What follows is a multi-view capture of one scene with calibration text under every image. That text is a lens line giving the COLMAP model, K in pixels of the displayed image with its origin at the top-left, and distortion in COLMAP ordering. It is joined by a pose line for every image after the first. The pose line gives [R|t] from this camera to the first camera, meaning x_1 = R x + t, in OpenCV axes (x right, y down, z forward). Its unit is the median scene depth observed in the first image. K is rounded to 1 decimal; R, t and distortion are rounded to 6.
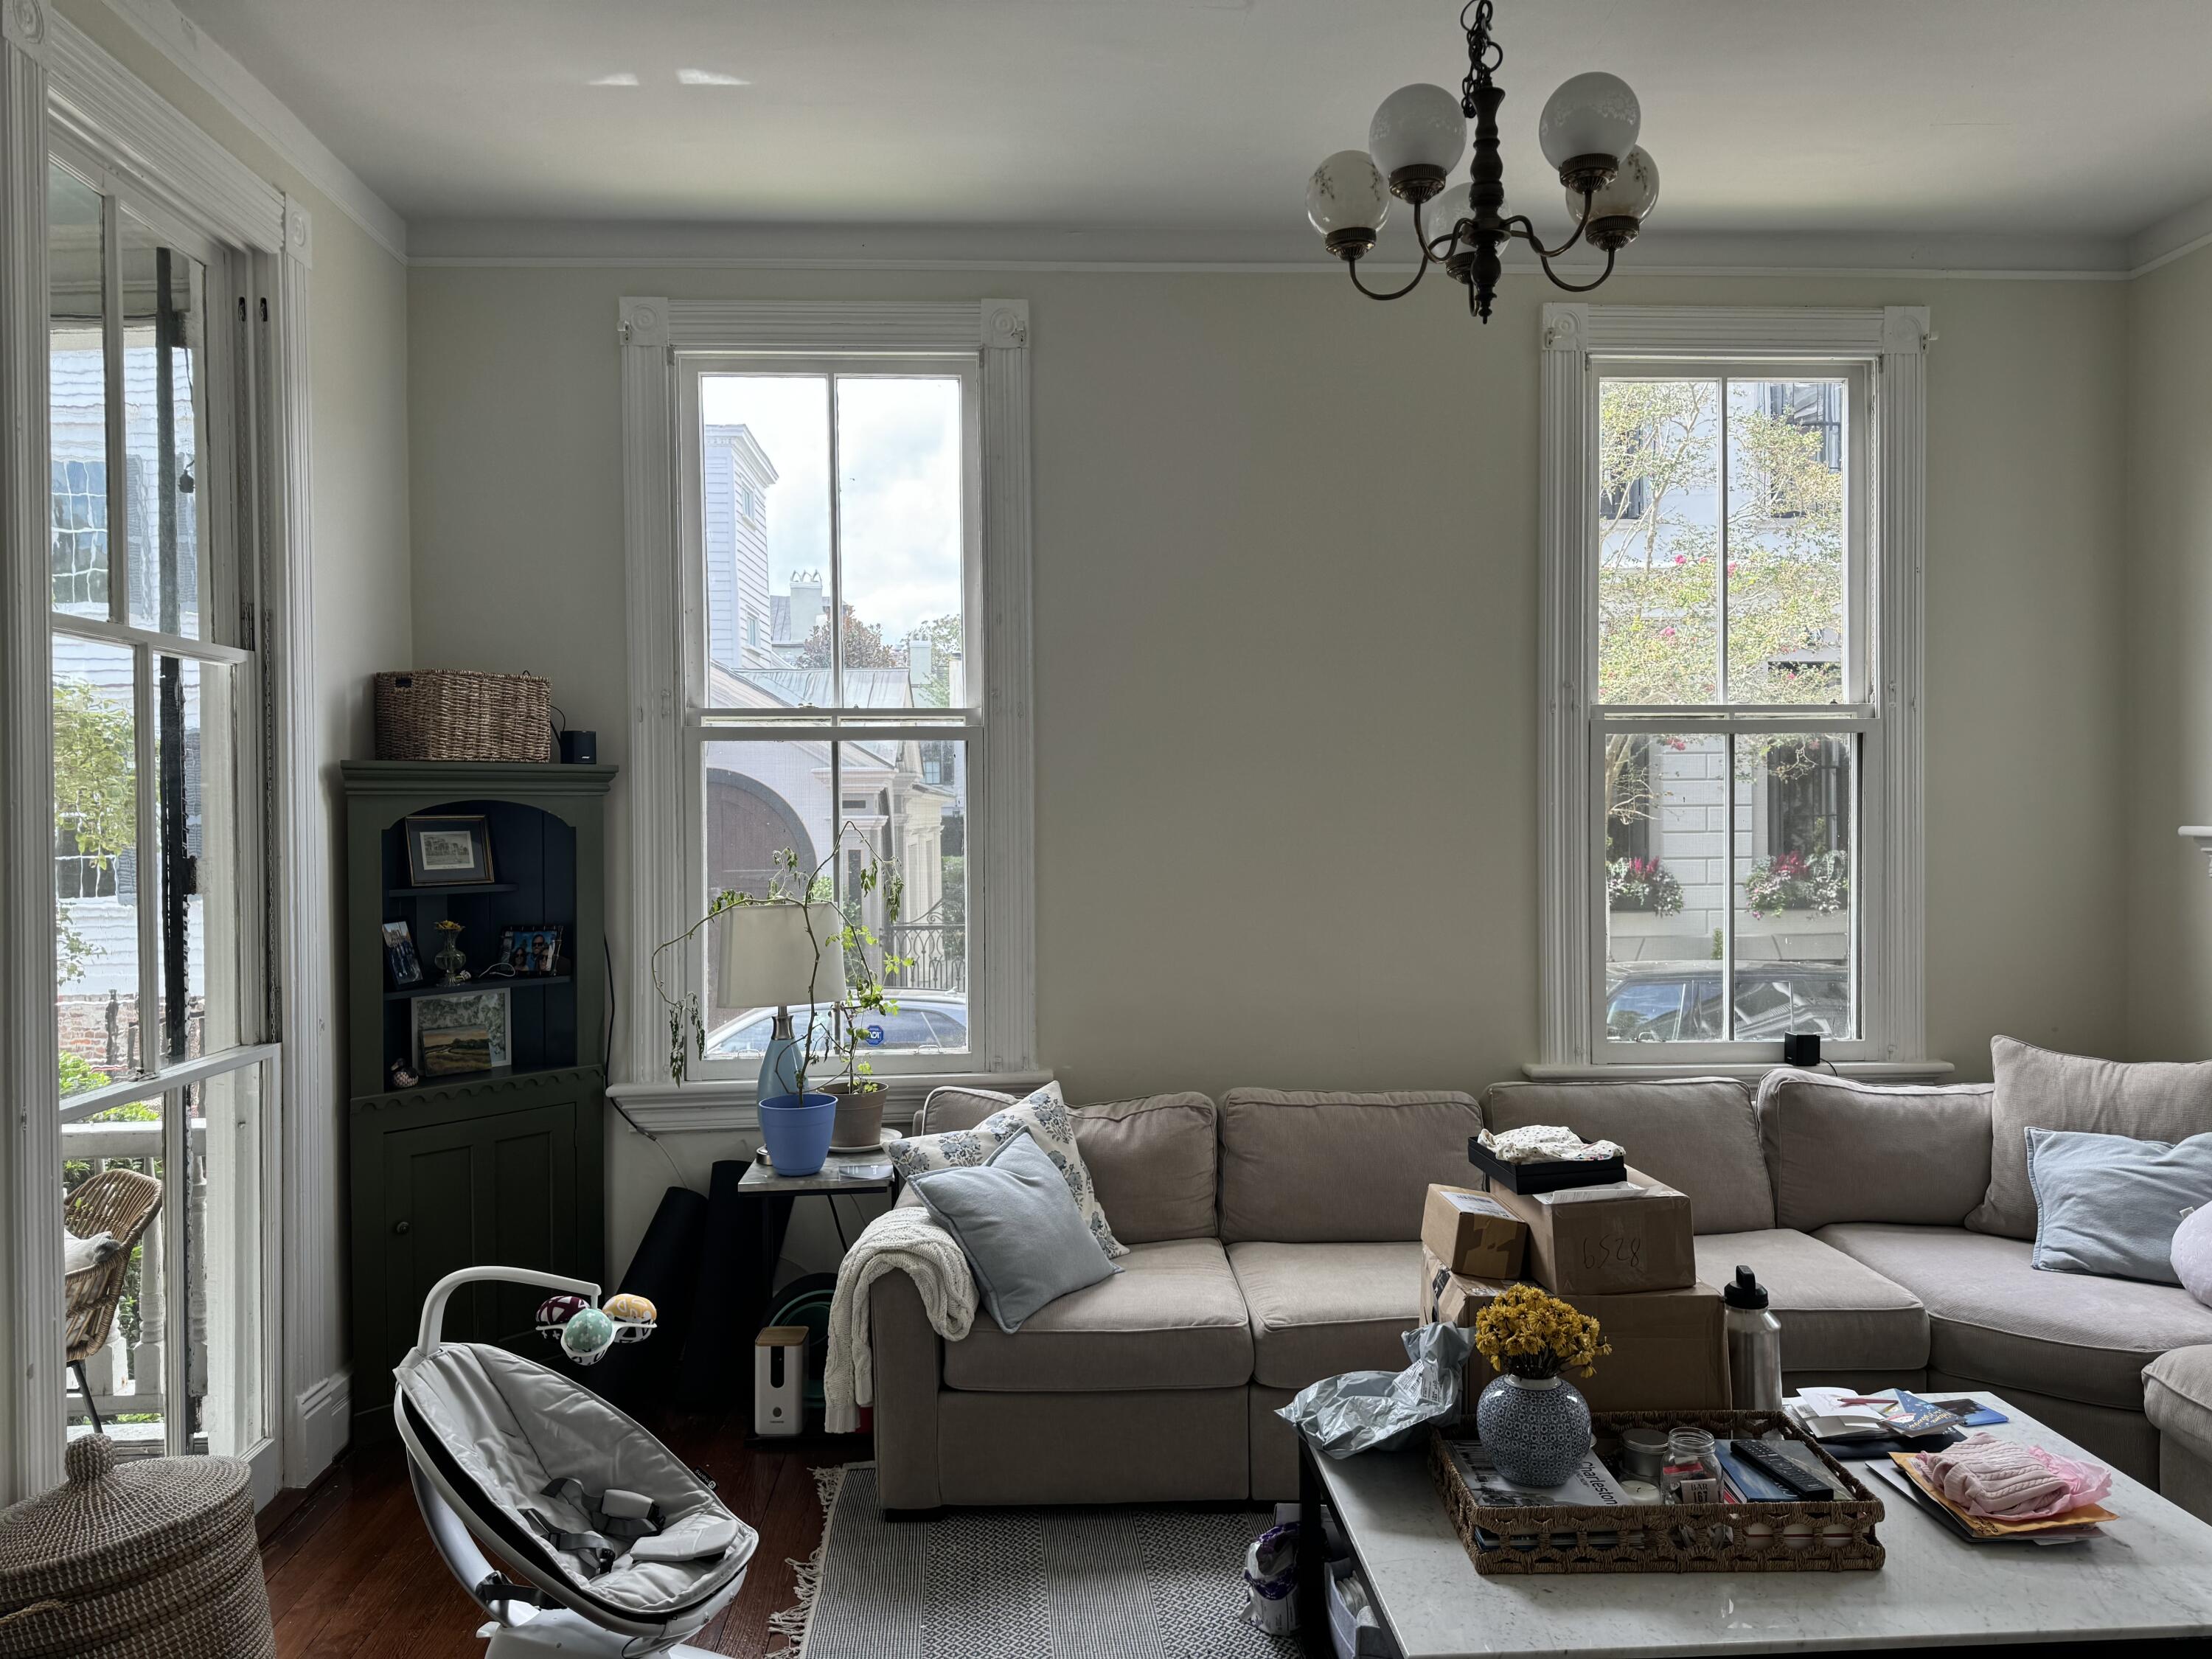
lens RADIAL K [[1551.5, 0, 1106.0], [0, 1551.5, 829.5], [0, 0, 1]] dist [0.079625, -0.114383]
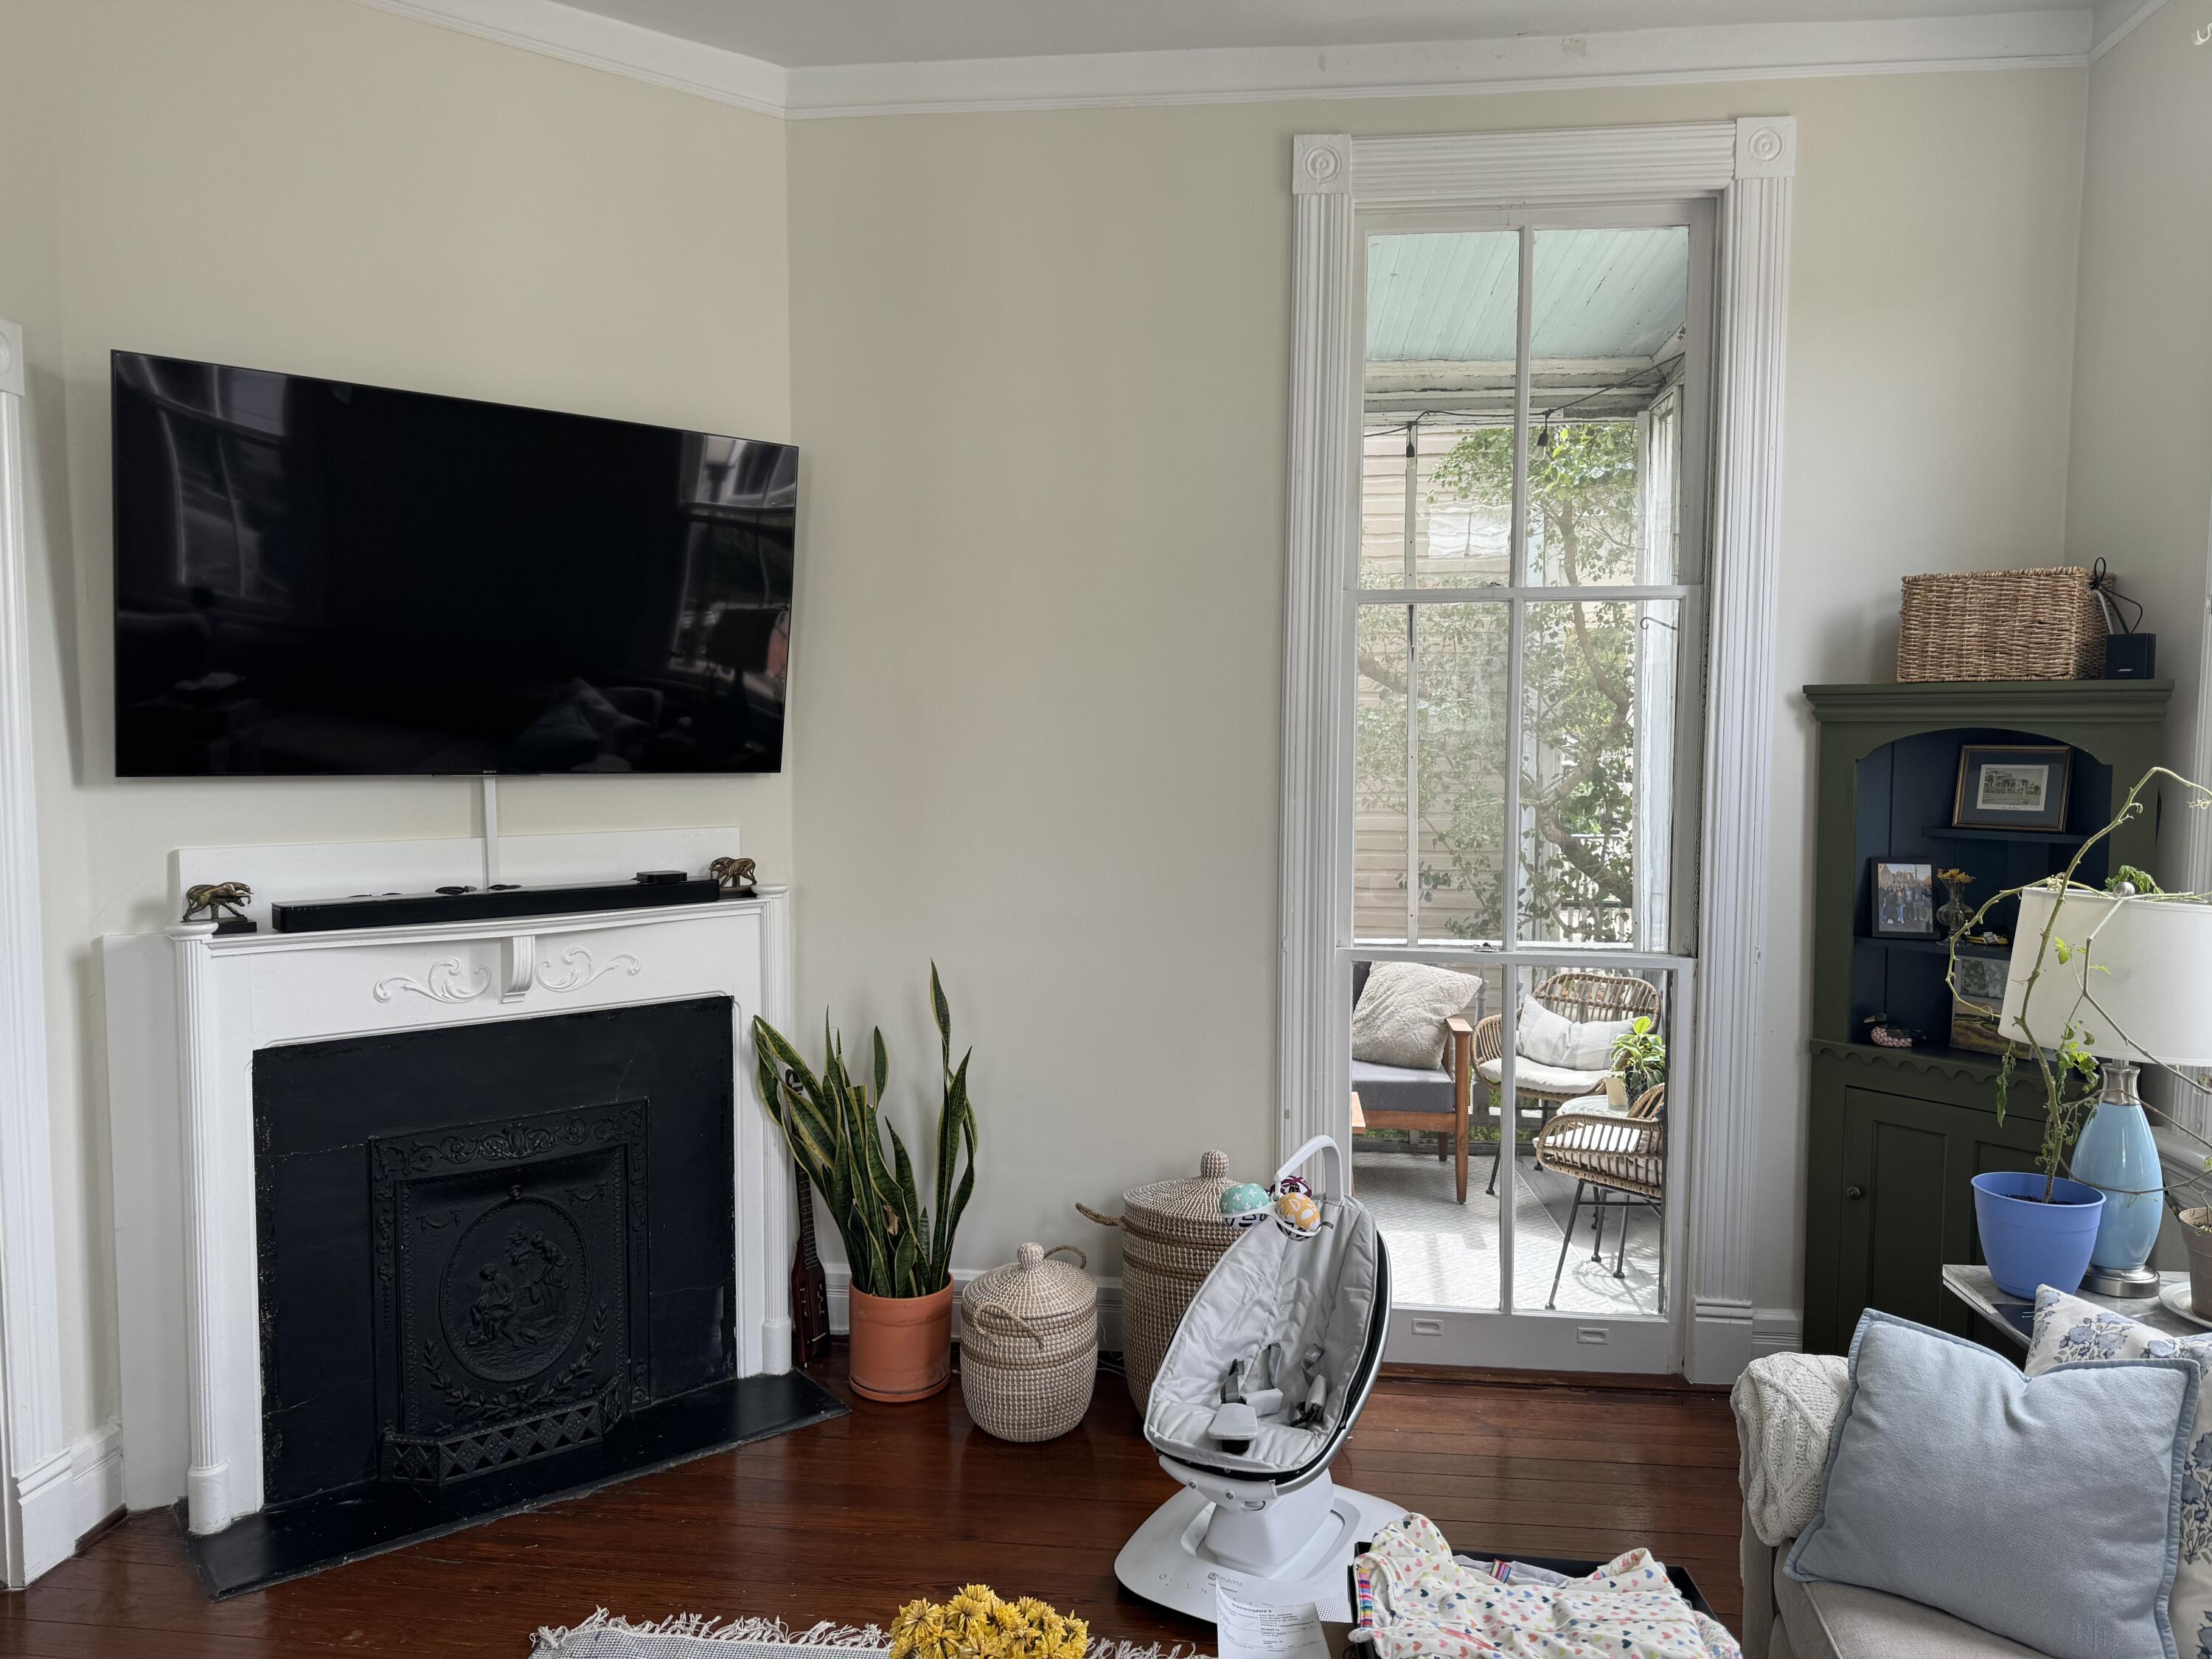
lens RADIAL K [[1542.1, 0, 1106.0], [0, 1542.1, 829.5], [0, 0, 1]] dist [0.109253, -0.176602]
pose [[-0.154448, 0.075835, -0.985086, 0.506745], [-0.017330, 0.996689, 0.079445, -0.023917], [0.987849, 0.029342, -0.152622, 0.700904]]
